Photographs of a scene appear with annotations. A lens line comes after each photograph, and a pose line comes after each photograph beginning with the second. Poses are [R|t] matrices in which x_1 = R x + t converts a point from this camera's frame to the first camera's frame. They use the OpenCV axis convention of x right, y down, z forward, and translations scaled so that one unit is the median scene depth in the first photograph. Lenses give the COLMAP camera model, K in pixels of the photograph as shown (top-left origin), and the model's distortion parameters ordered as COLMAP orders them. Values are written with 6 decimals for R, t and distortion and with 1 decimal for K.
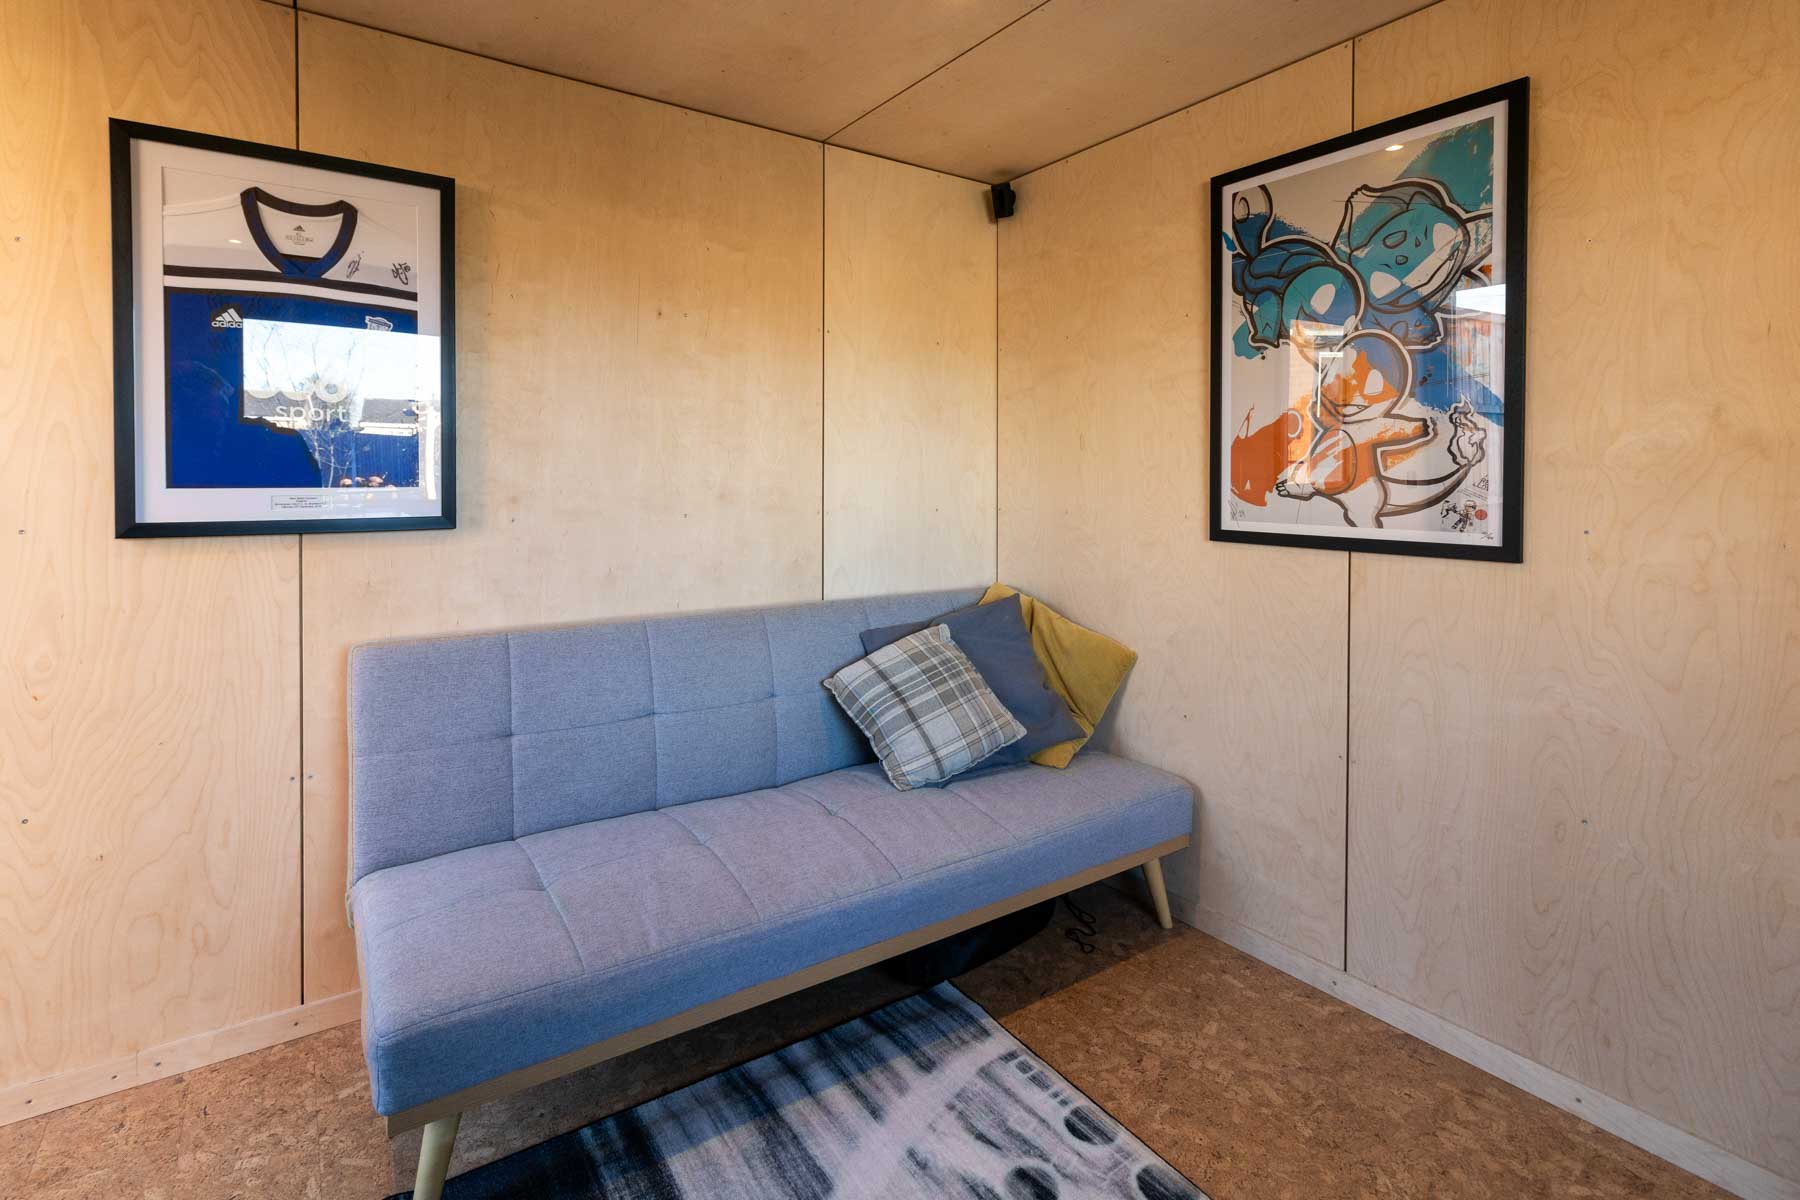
lens RADIAL K [[898.2, 0, 899.3], [0, 898.2, 491.8], [0, 0, 1]] dist [0.001104, 0.000567]
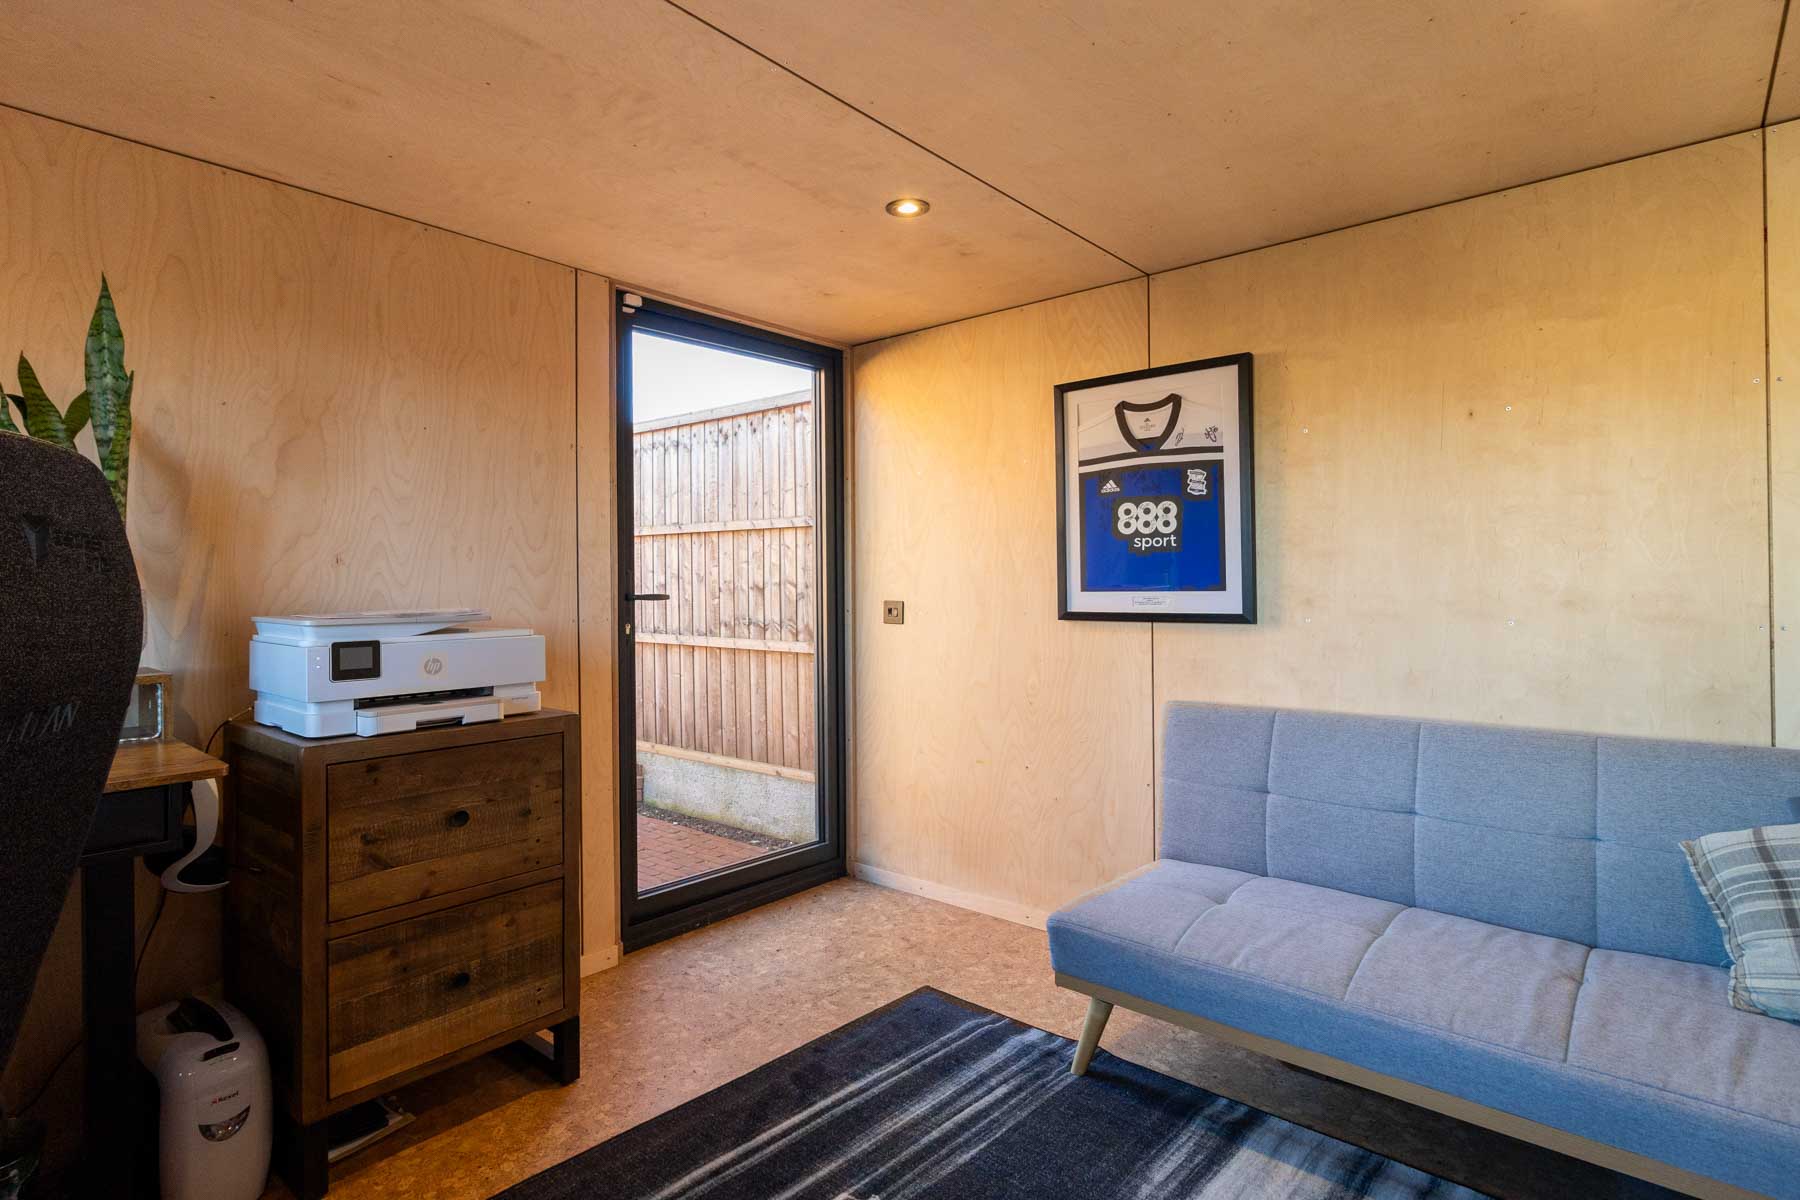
lens RADIAL K [[909.0, 0, 899.2], [0, 909.0, 576.0], [0, 0, 1]] dist [-0.001185, -0.000320]
pose [[0.279985, -0.012124, -0.959928, 0.662649], [-0.005694, 0.999882, -0.014290, -0.006232], [0.959988, 0.009467, 0.279883, 0.169957]]
